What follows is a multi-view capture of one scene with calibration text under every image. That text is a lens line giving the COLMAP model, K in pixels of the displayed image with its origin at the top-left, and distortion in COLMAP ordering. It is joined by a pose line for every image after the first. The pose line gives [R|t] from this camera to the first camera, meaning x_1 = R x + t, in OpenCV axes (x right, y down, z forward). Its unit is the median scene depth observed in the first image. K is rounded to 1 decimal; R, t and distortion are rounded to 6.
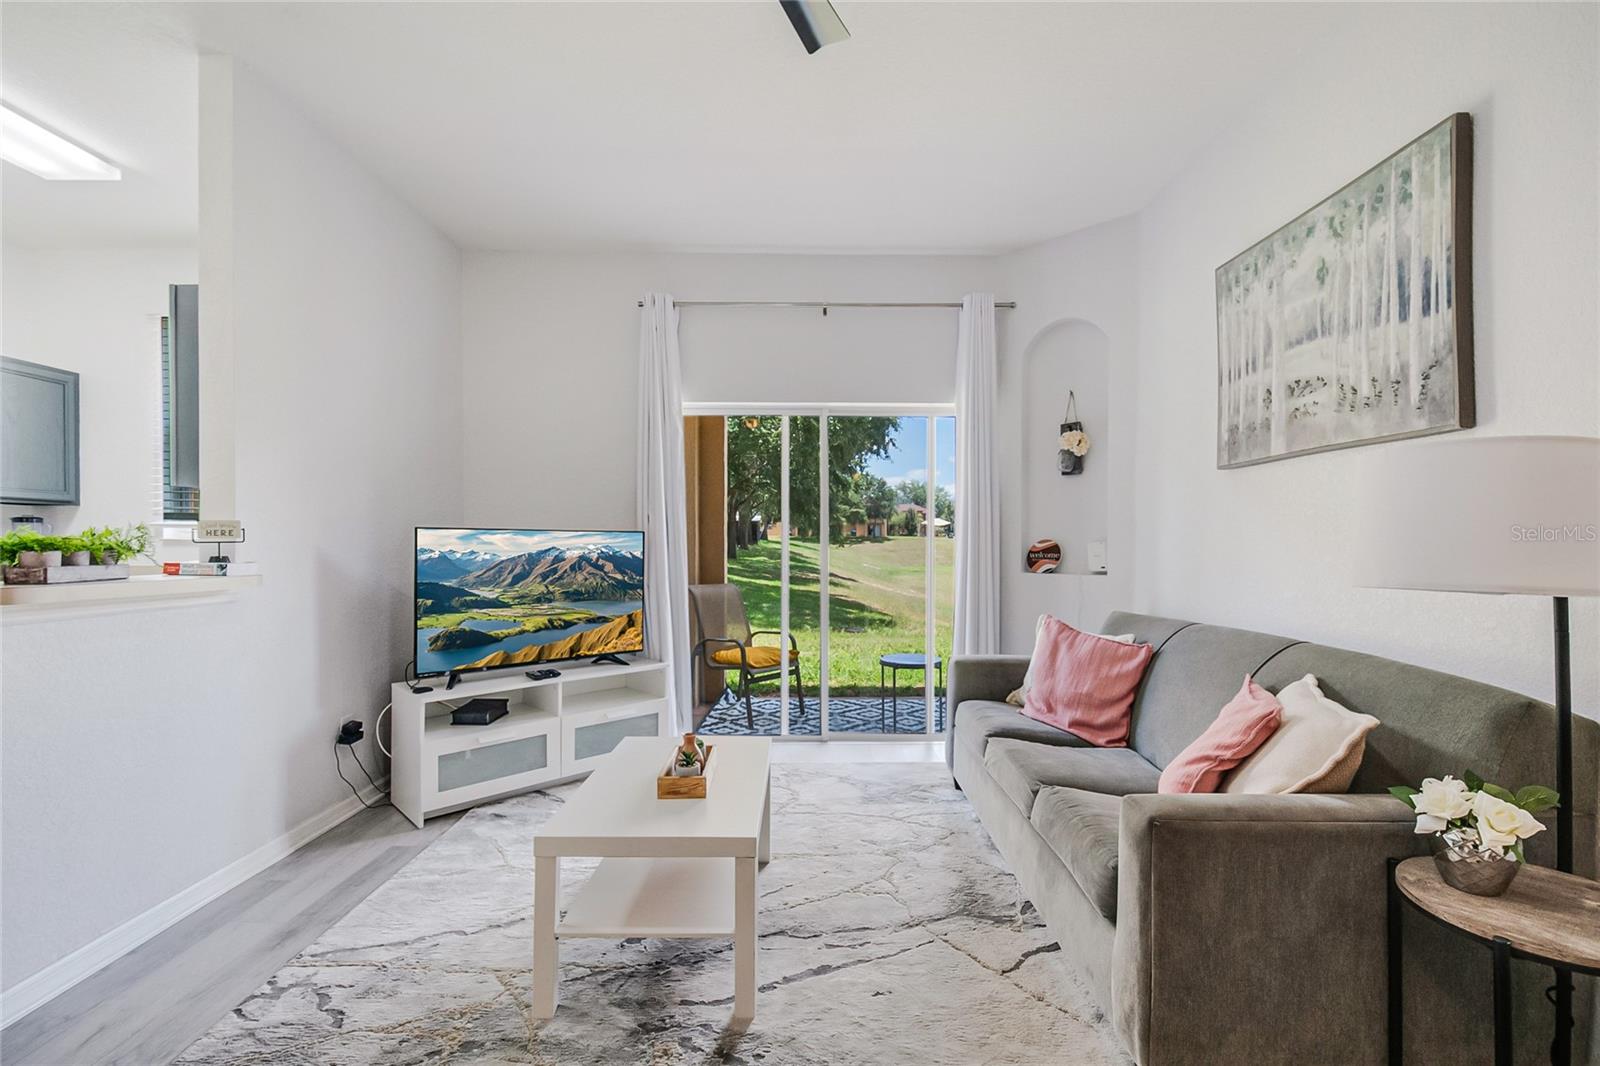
lens RADIAL K [[702.2, 0, 808.7], [0, 702.2, 547.7], [0, 0, 1]] dist [-0.020139, -0.000495]
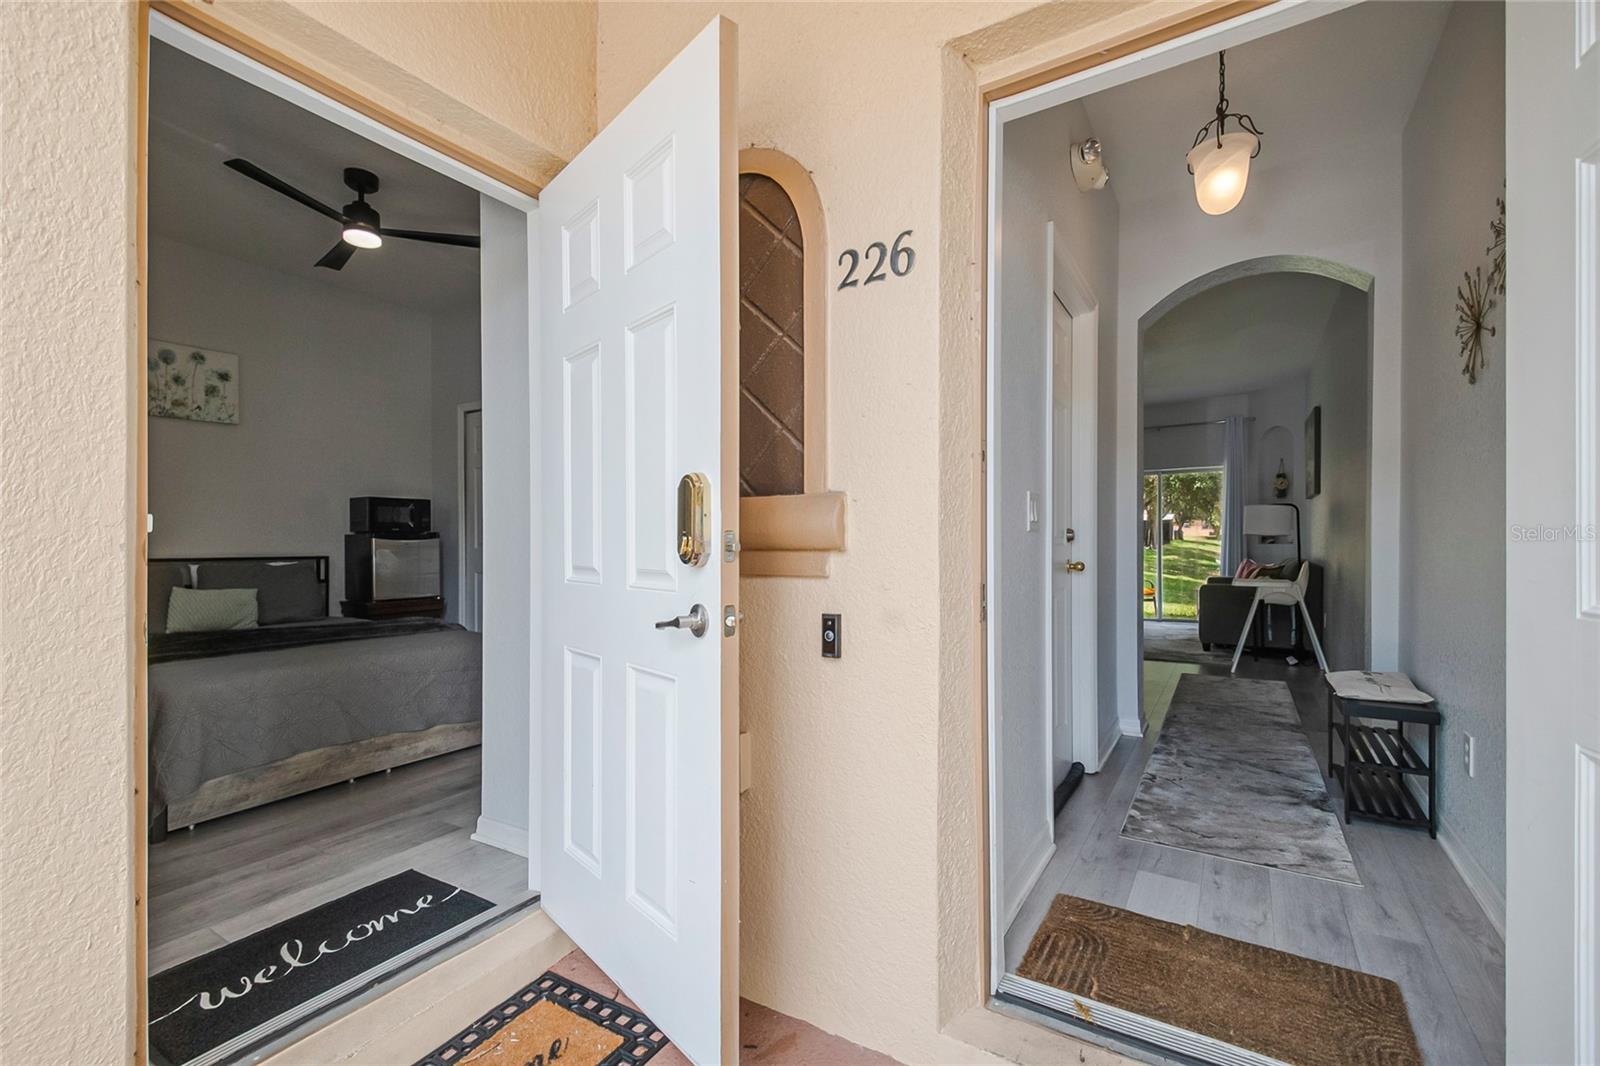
lens RADIAL K [[702.2, 0, 808.7], [0, 702.2, 547.7], [0, 0, 1]] dist [-0.020139, -0.000495]
pose [[0.849602, -0.008094, -0.527362, 0.333955], [0.006062, 0.999966, -0.005581, 0.067415], [0.527389, 0.001545, 0.849622, -2.012631]]
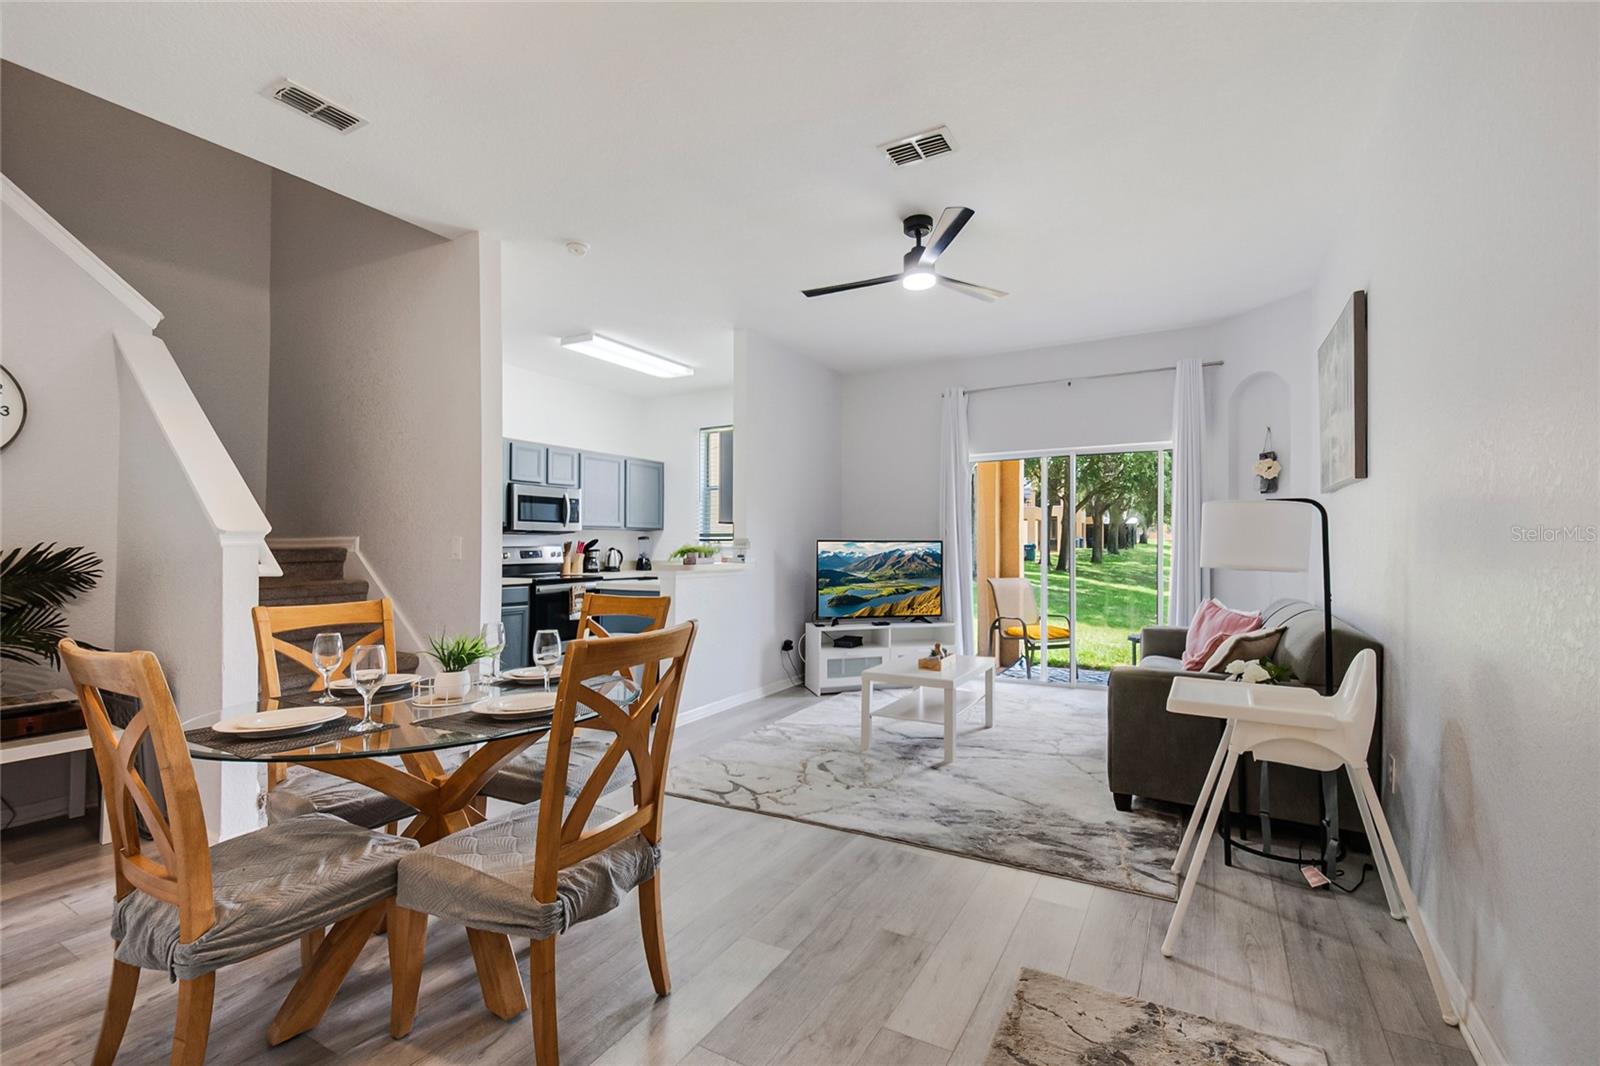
lens RADIAL K [[685.9, 0, 797.2], [0, 685.9, 541.0], [0, 0, 1]] dist [-0.000937, -0.000303]
pose [[0.858841, -0.008449, -0.512173, 0.347789], [-0.000046, 0.999863, -0.016572, 0.003765], [0.512243, 0.014257, 0.858722, -0.633800]]
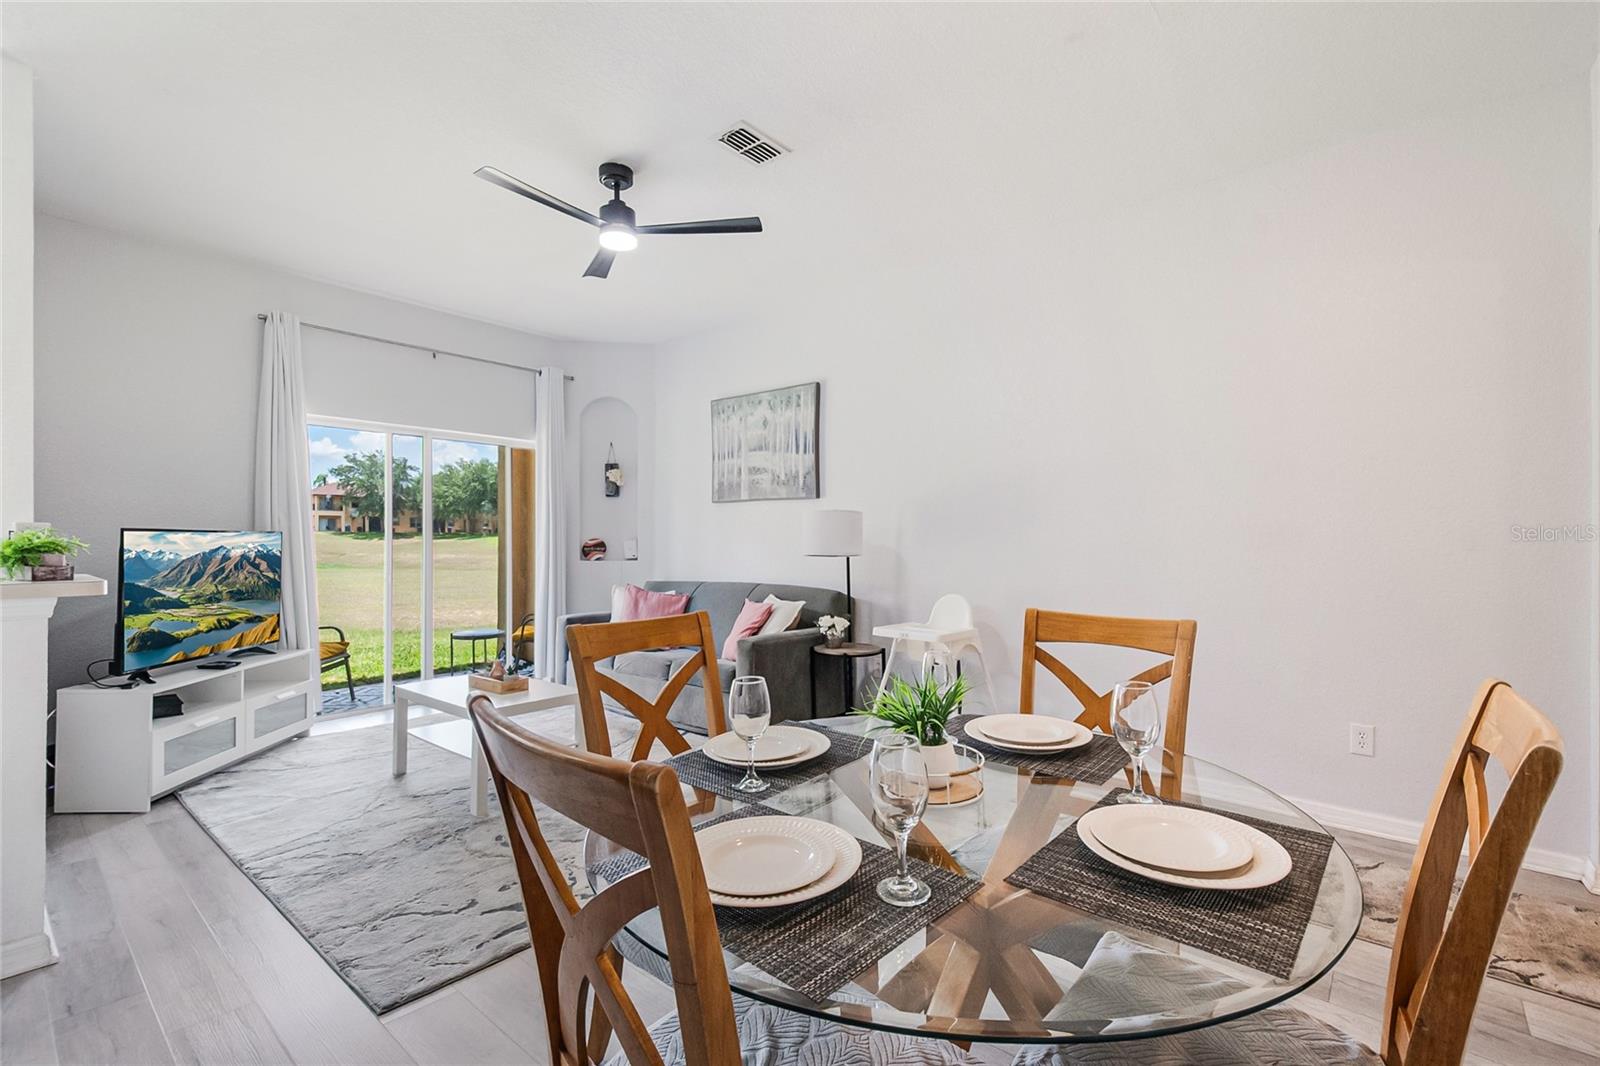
lens RADIAL K [[719.2, 0, 794.8], [0, 719.2, 552.6], [0, 0, 1]] dist [0.087213, -0.000071]
pose [[0.651673, -0.017576, 0.758297, -0.738575], [0.008739, 0.999839, 0.015664, -0.002401], [-0.758450, -0.003581, 0.651721, -0.461640]]
